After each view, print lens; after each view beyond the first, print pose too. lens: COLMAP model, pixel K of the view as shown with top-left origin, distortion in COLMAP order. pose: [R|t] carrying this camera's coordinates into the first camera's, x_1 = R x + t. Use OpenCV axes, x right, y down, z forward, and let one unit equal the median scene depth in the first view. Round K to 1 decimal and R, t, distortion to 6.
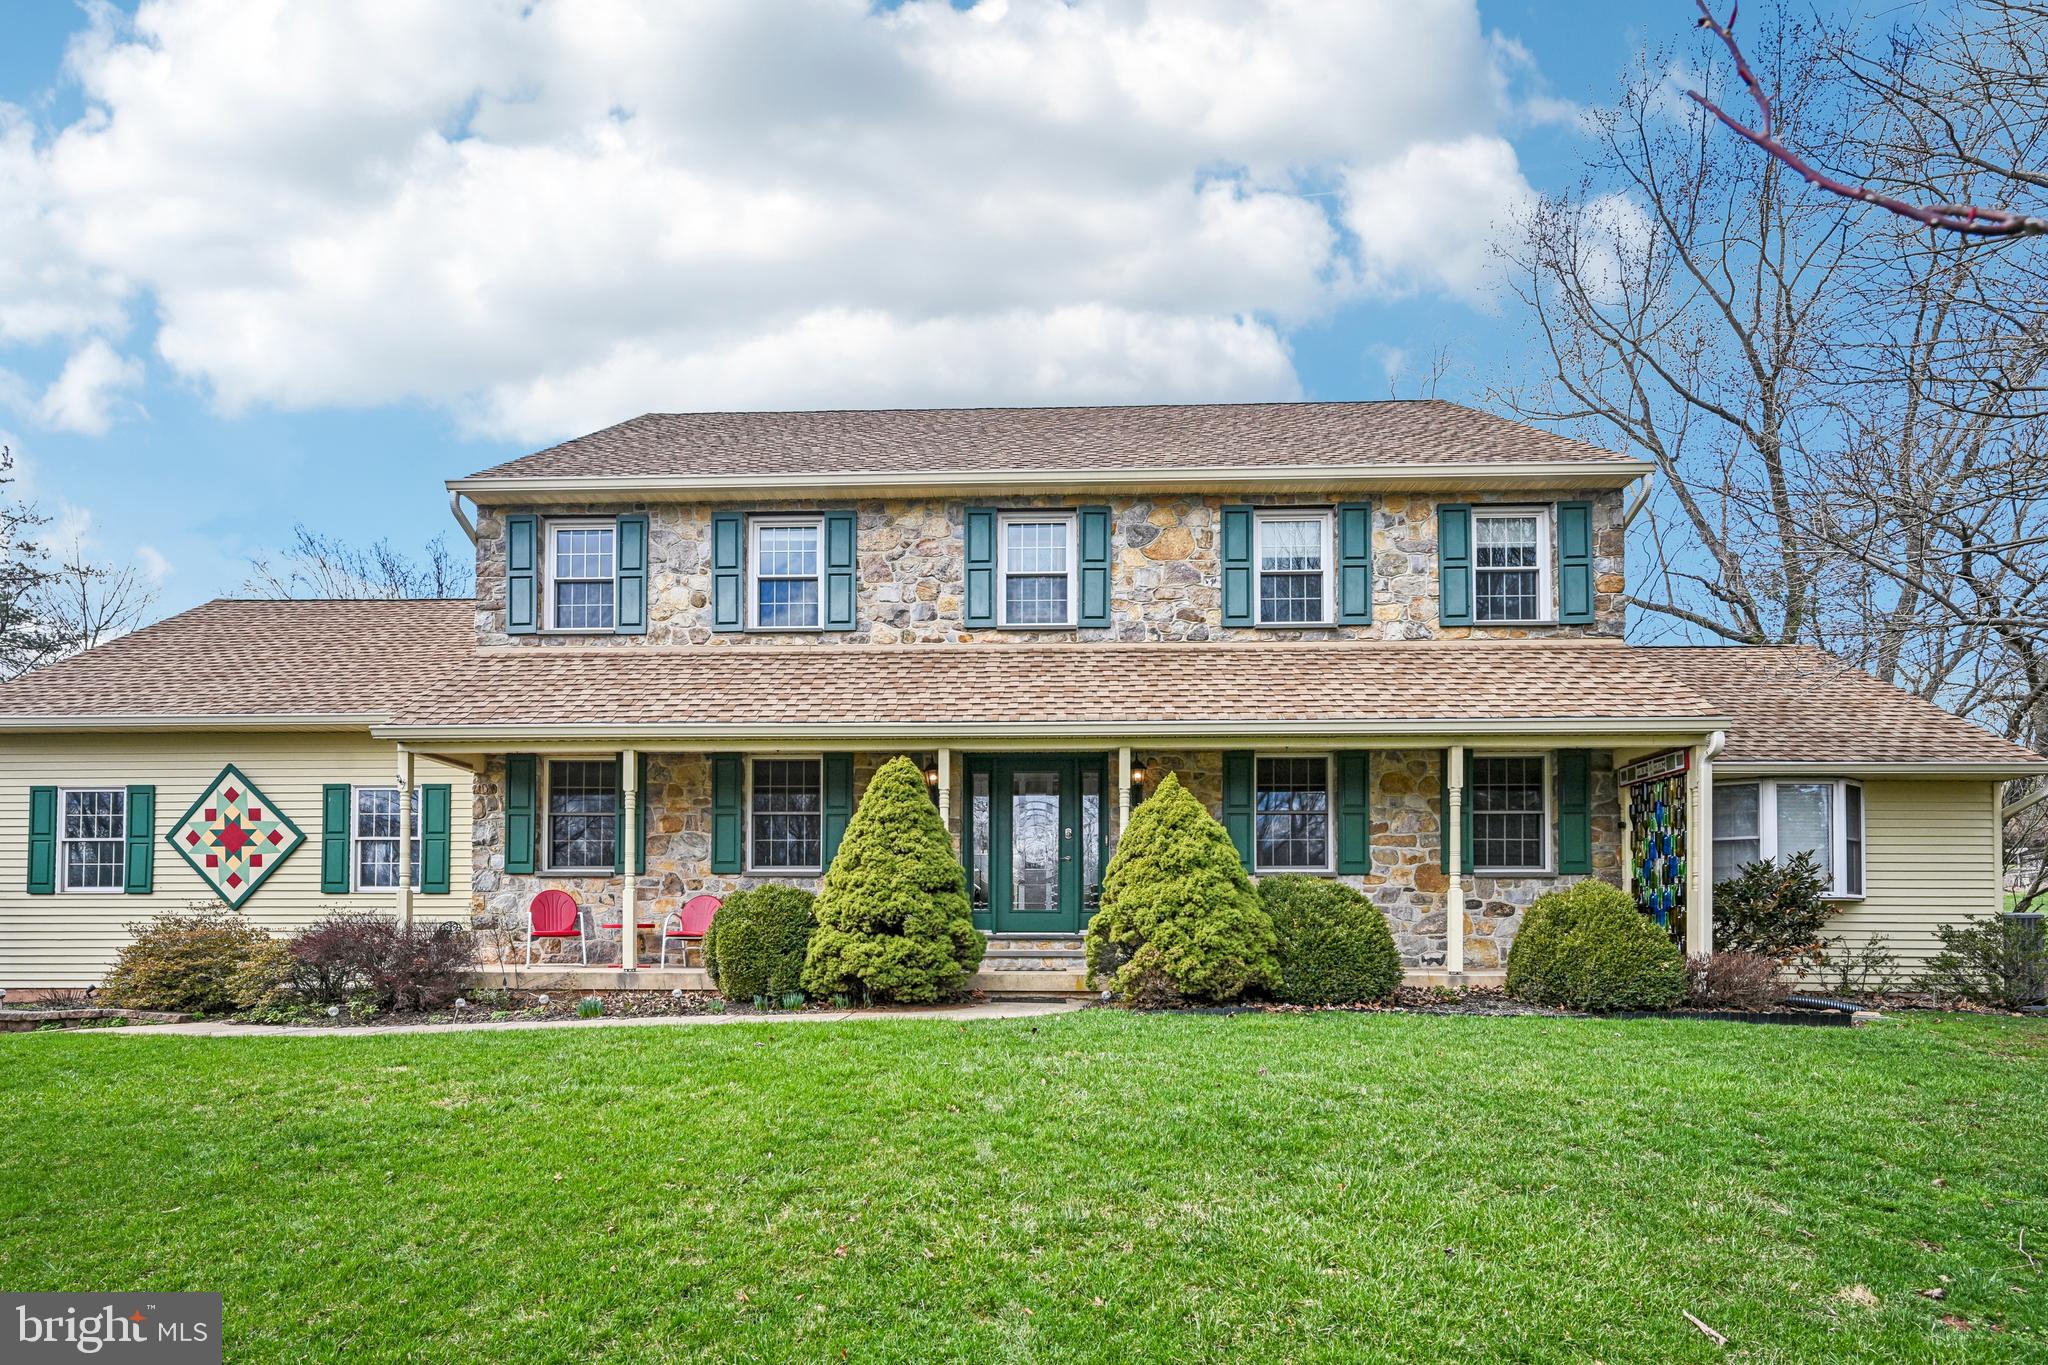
lens RADIAL K [[976.1, 0, 1026.0], [0, 976.1, 766.6], [0, 0, 1]] dist [0.000184, 0.000036]
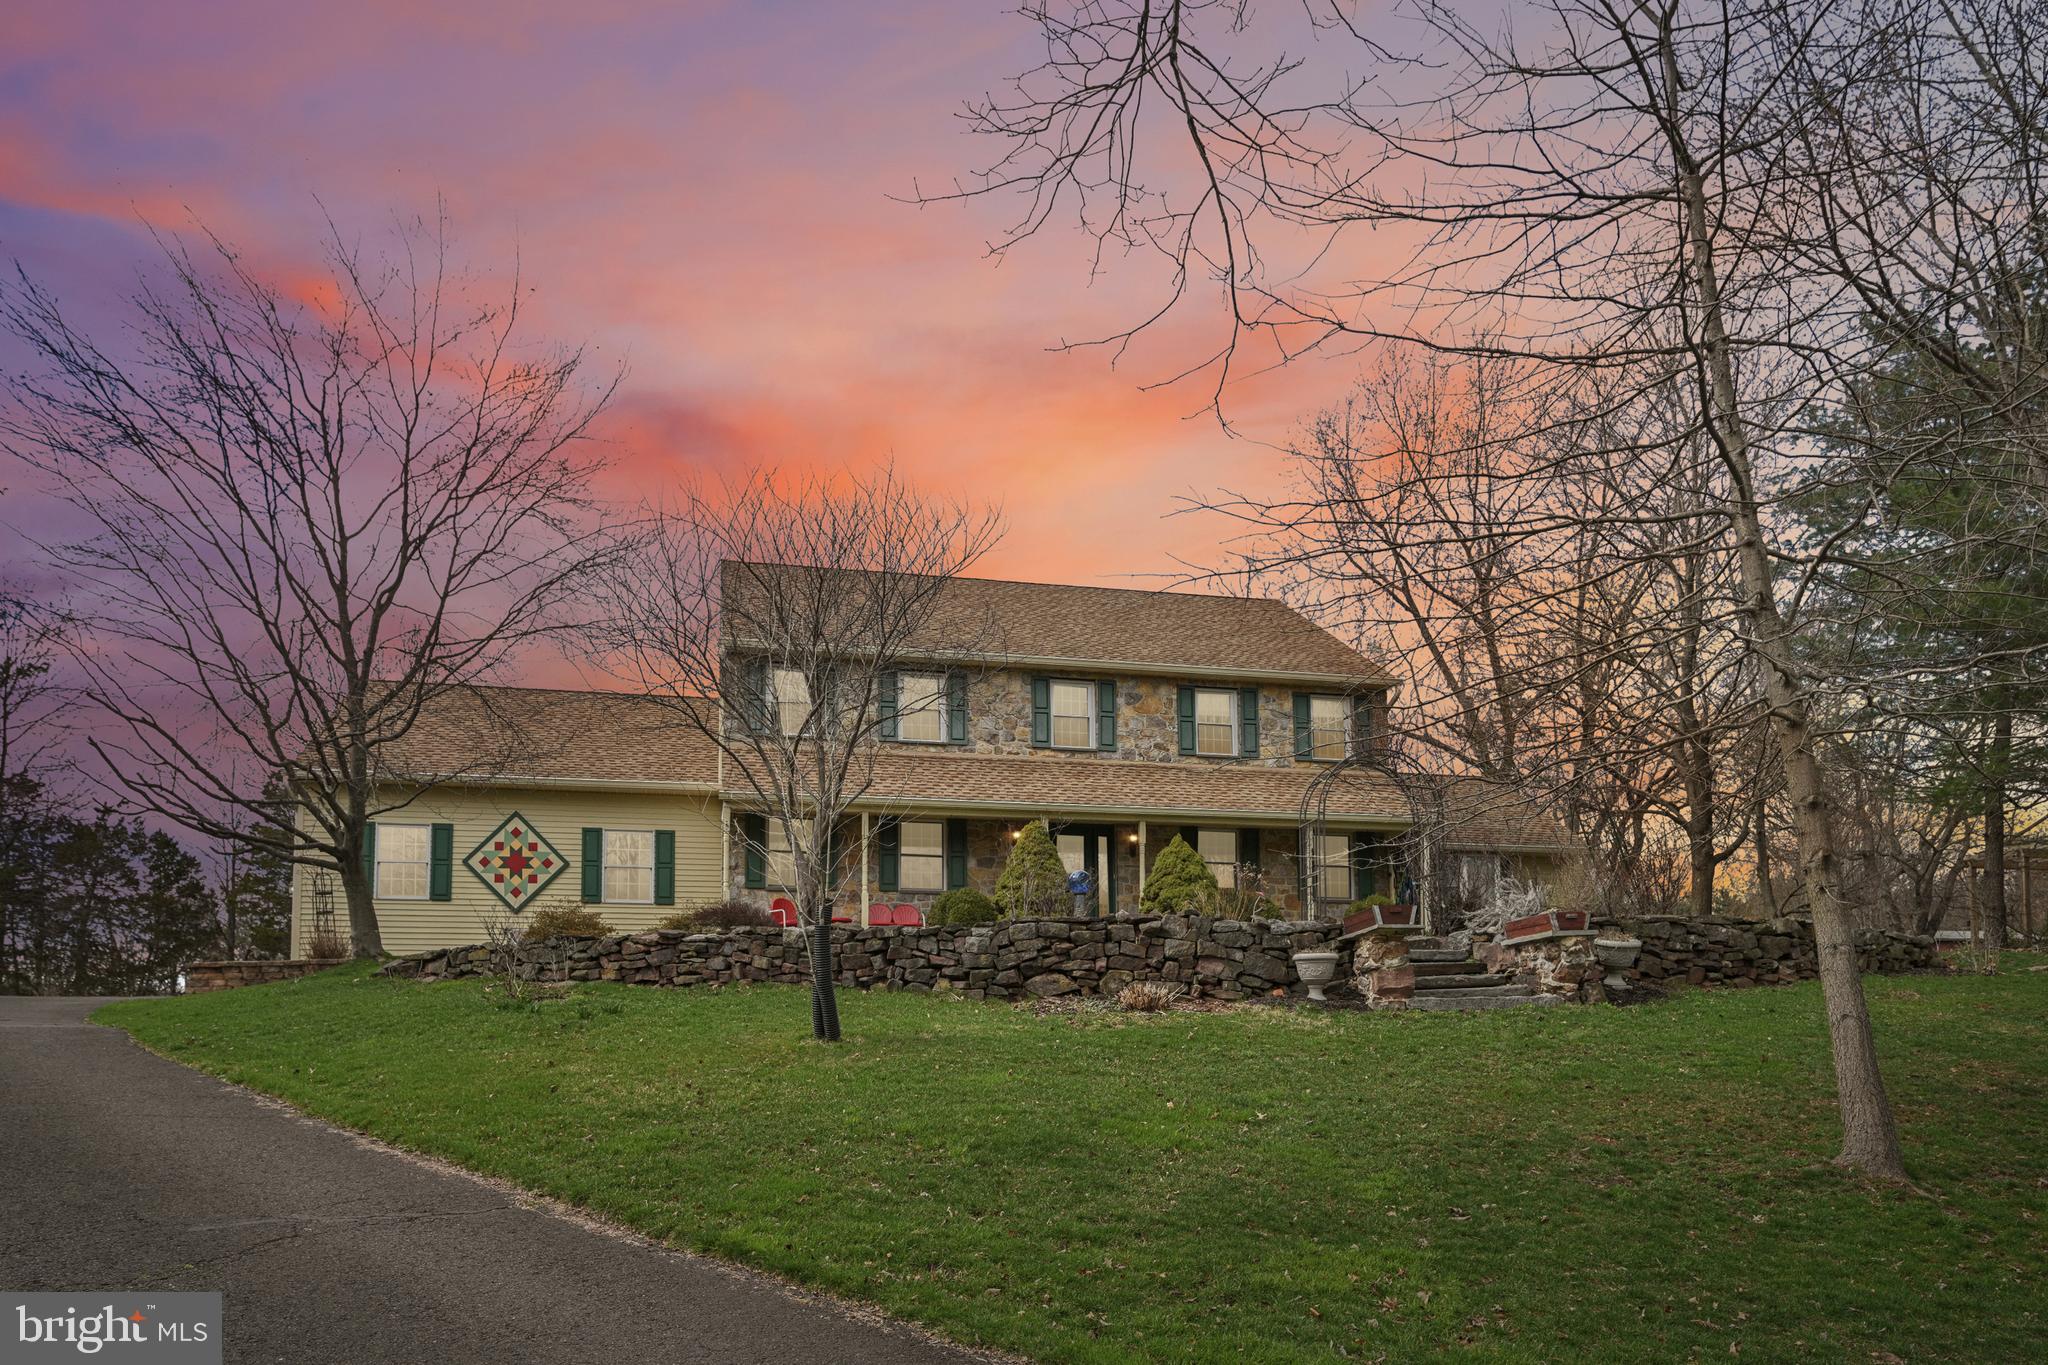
lens RADIAL K [[1231.0, 0, 959.7], [0, 1231.0, 683.1], [0, 0, 1]] dist [-0.003106, -0.000296]
pose [[0.978175, 0.060740, 0.198707, -0.607909], [-0.030652, 0.988039, -0.151129, 0.072678], [-0.205510, 0.141739, 0.968336, -1.032917]]
